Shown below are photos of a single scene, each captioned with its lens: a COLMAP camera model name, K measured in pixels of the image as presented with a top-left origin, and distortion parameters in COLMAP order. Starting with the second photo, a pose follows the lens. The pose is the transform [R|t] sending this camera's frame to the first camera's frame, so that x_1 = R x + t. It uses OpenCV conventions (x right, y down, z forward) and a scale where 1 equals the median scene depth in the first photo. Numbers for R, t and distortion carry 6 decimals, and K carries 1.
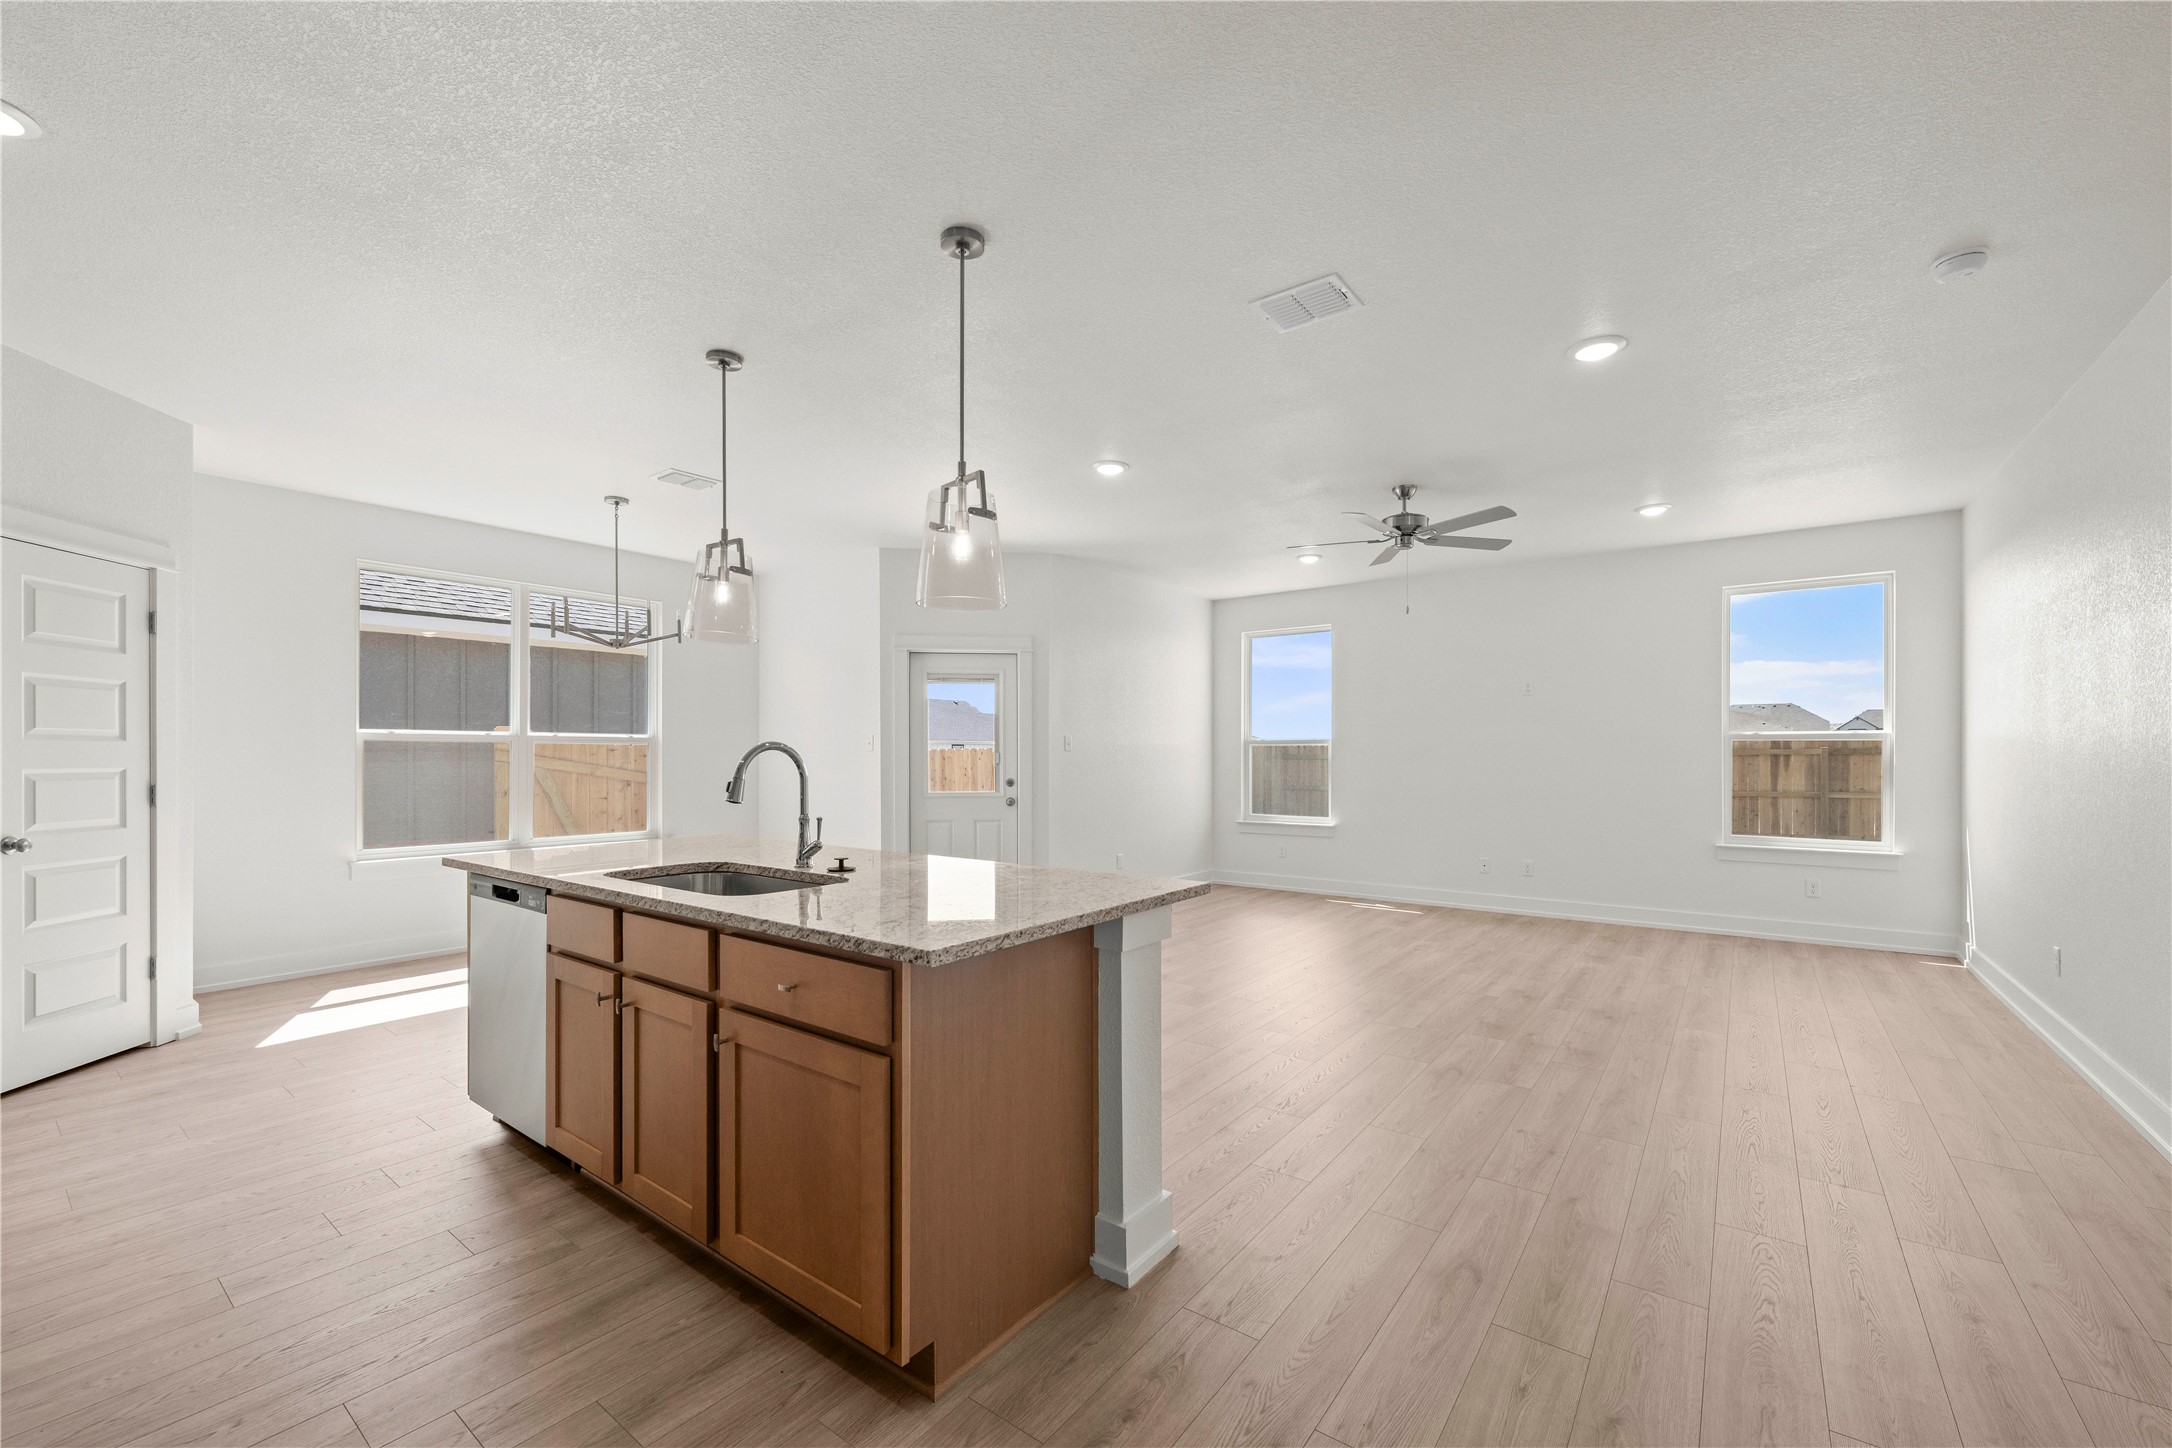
lens RADIAL K [[878.7, 0, 1080.5], [0, 878.7, 753.8], [0, 0, 1]] dist [0.000040, -0.000066]
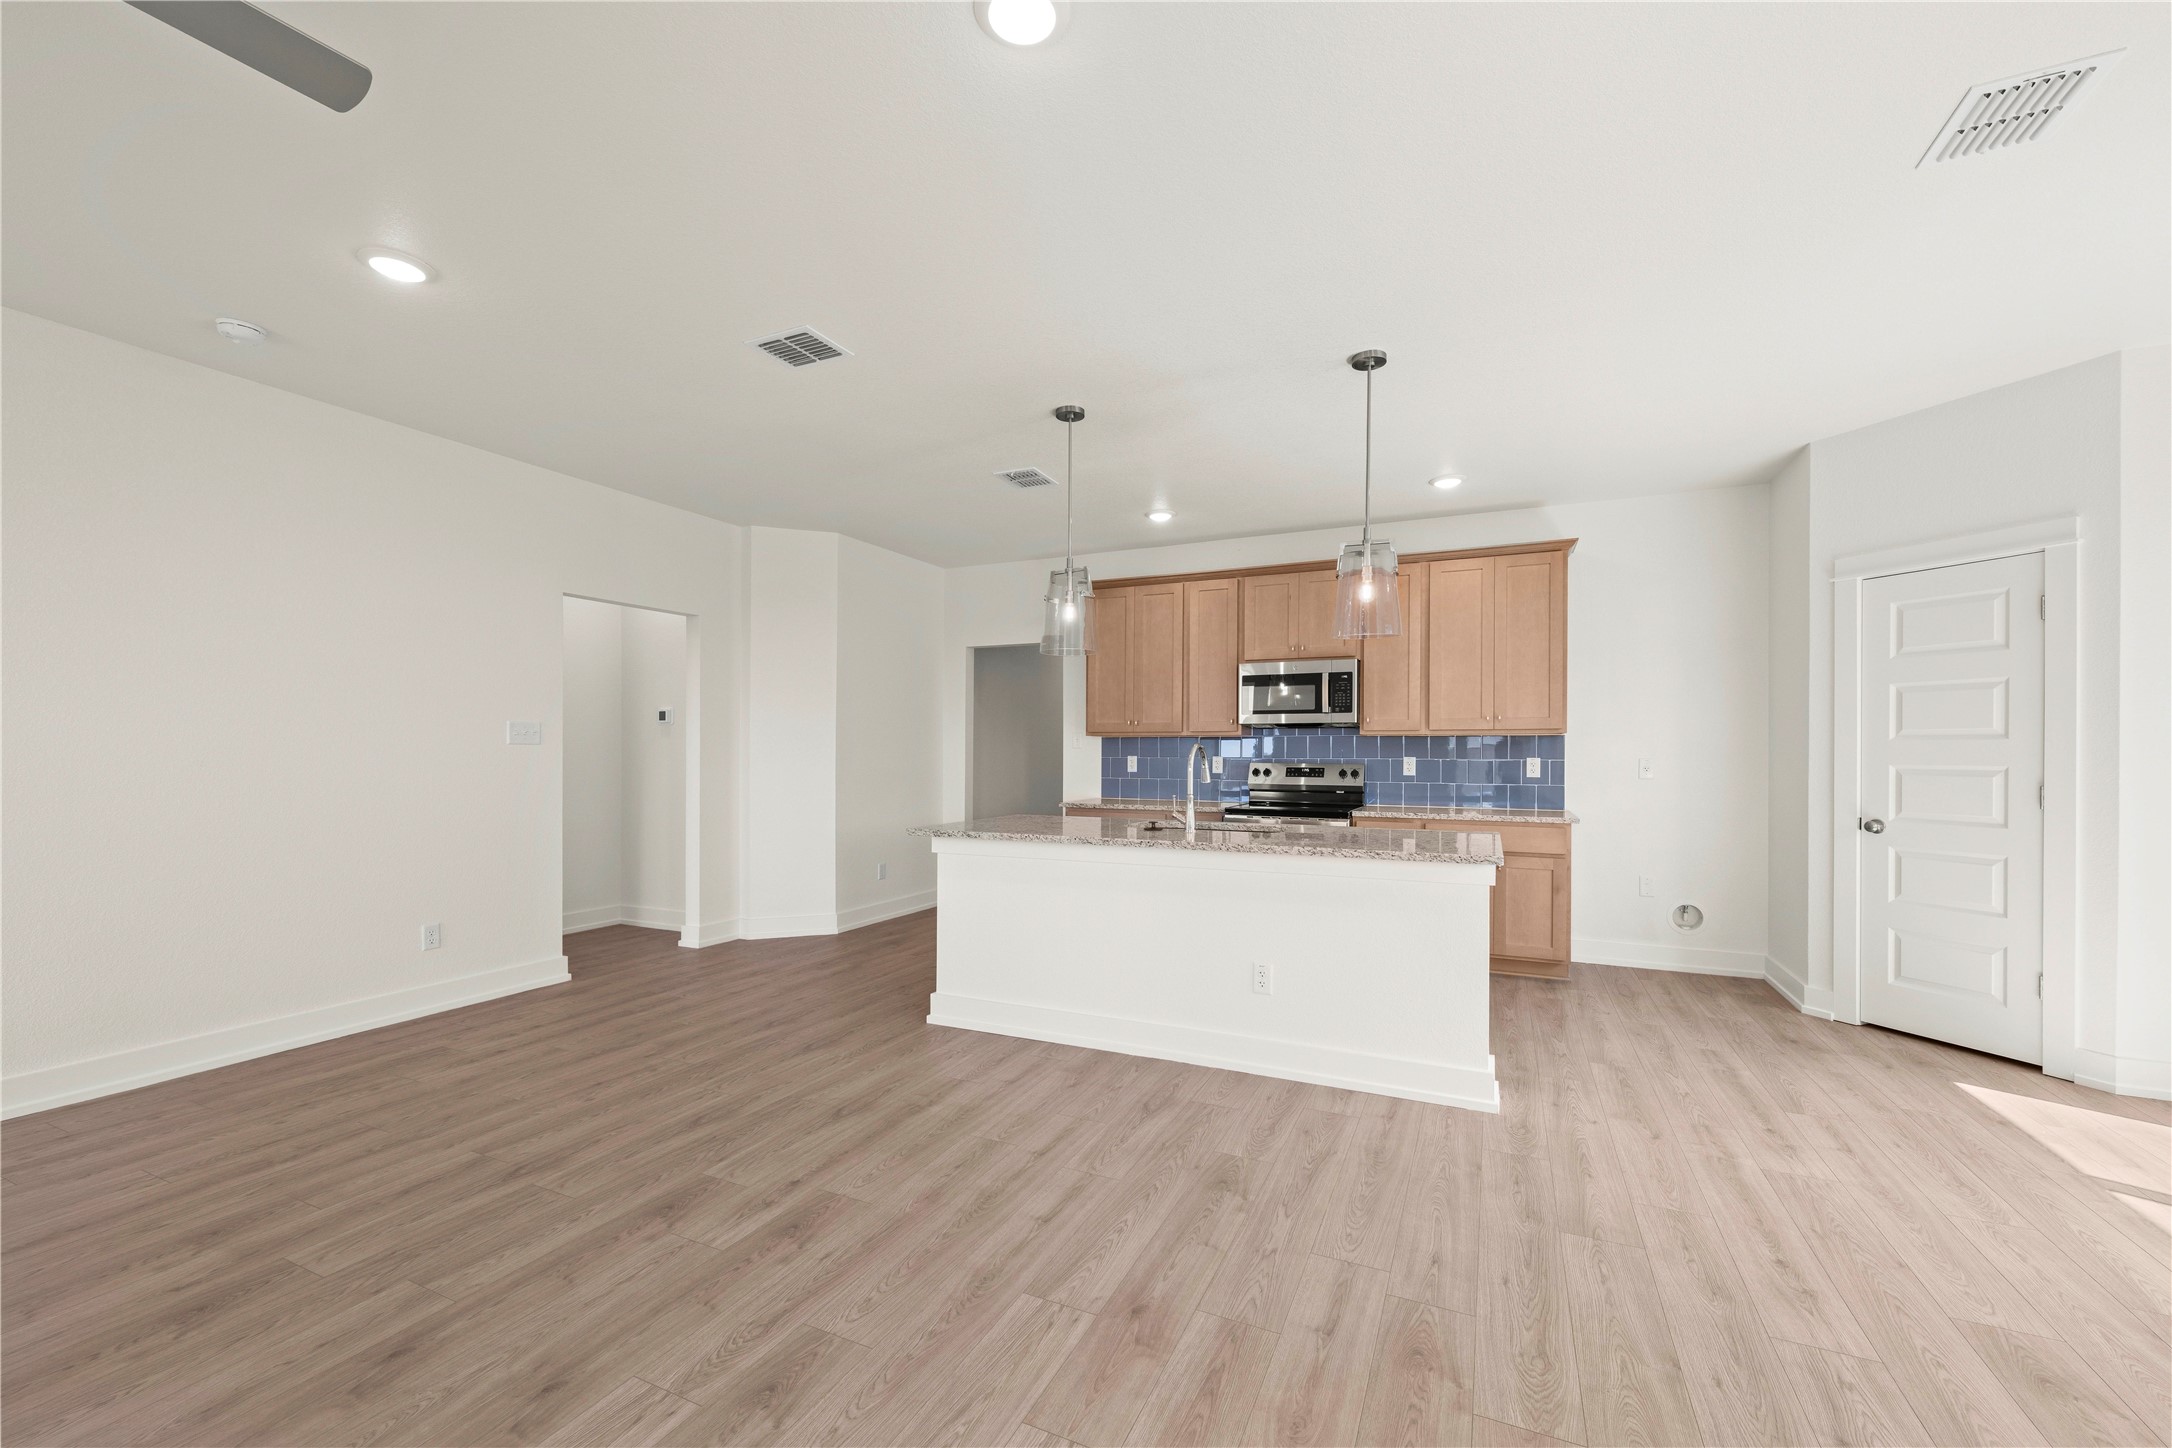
lens RADIAL K [[878.7, 0, 1080.5], [0, 878.7, 753.8], [0, 0, 1]] dist [0.000040, -0.000066]
pose [[-0.977289, -0.003748, -0.211878, 0.127642], [-0.004153, 0.999990, 0.001466, 0.005444], [0.211870, 0.002313, -0.977295, 1.872812]]
